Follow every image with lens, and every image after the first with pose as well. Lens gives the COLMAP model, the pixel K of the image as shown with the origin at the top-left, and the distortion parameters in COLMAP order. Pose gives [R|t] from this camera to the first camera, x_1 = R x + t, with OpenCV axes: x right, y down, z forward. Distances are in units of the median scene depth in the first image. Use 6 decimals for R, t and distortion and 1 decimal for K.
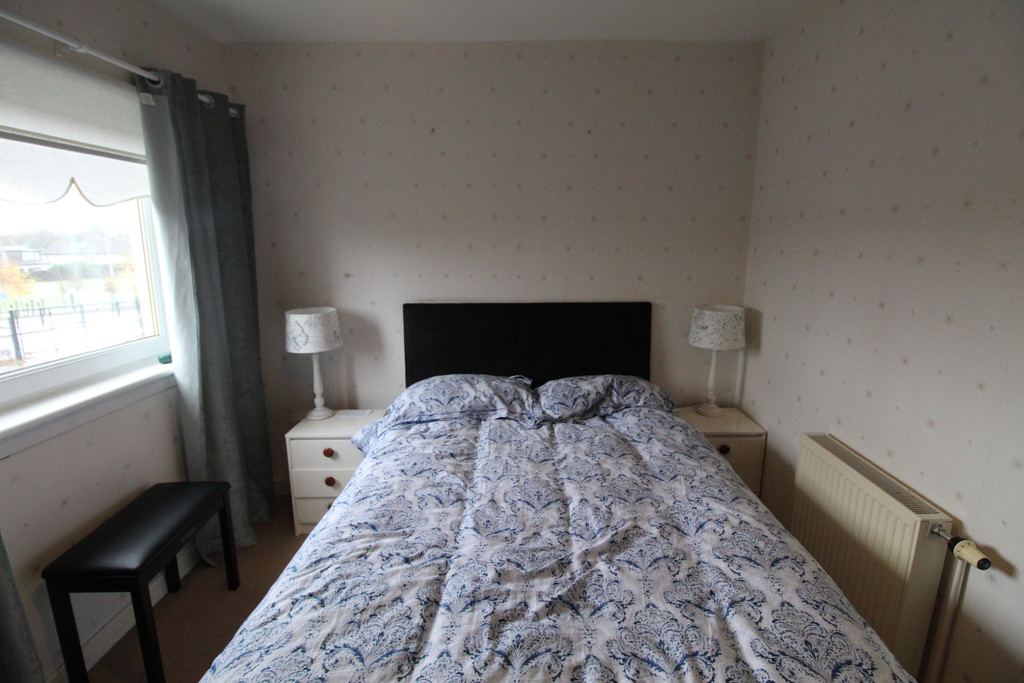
lens RADIAL K [[473.2, 0, 518.7], [0, 473.2, 334.8], [0, 0, 1]] dist [-0.001403, -0.012243]
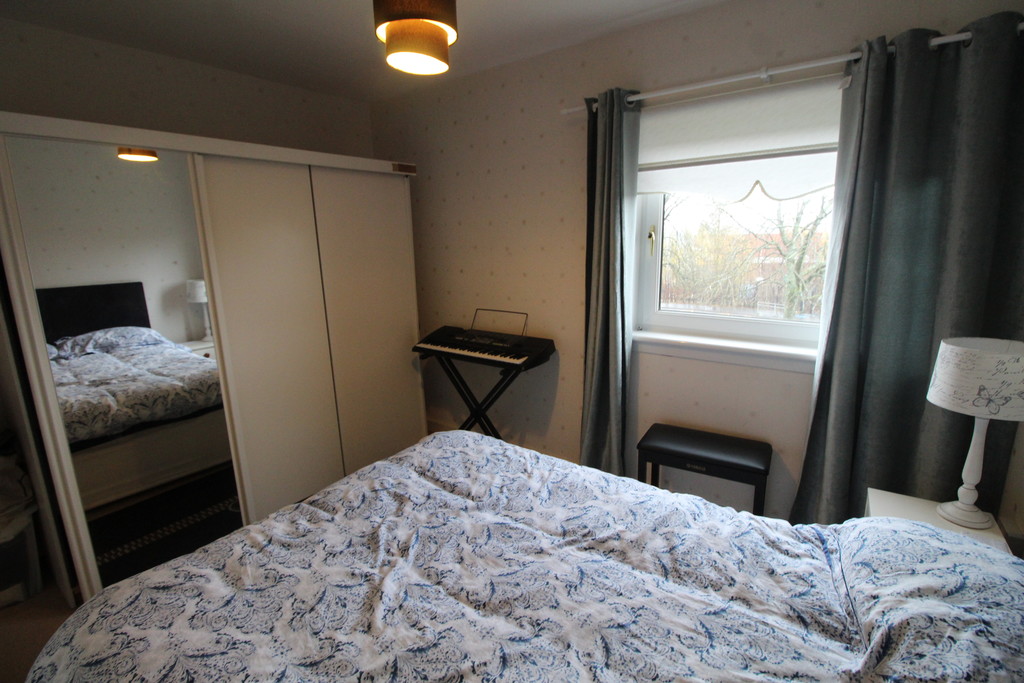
lens RADIAL K [[473.2, 0, 518.7], [0, 473.2, 334.8], [0, 0, 1]] dist [-0.001403, -0.012243]
pose [[-0.582517, 0.171274, -0.794568, 0.668526], [-0.138391, 0.942375, 0.304592, -0.294176], [0.800951, 0.287391, -0.525247, 1.569363]]
